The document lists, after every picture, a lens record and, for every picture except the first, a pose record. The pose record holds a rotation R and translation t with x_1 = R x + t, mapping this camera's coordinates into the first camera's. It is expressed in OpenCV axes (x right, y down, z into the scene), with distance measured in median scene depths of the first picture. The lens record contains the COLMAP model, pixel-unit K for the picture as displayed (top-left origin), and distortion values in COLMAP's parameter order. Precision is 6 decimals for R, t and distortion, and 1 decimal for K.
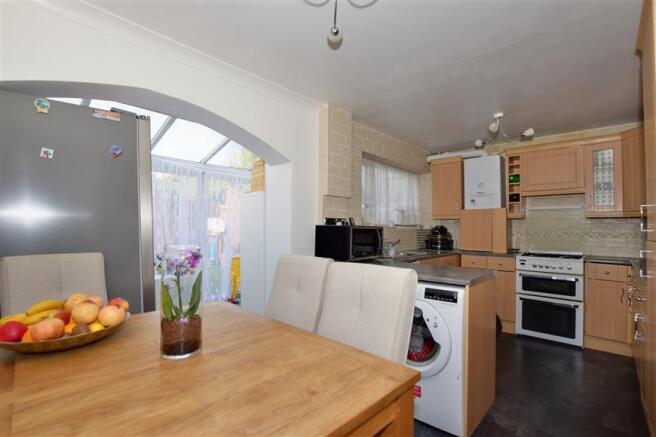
lens RADIAL K [[316.1, 0, 329.3], [0, 316.1, 219.4], [0, 0, 1]] dist [-0.002794, -0.001355]
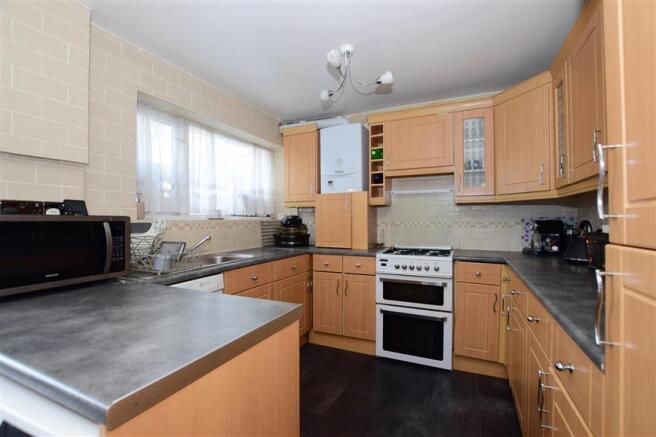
lens RADIAL K [[292.7, 0, 327.9], [0, 292.7, 218.5], [0, 0, 1]] dist [-0.002568, 0.000029]
pose [[0.960333, -0.012537, 0.278572, 0.285784], [0.005863, 0.999676, 0.024780, 0.012280], [-0.278793, -0.022163, 0.960096, 0.361953]]
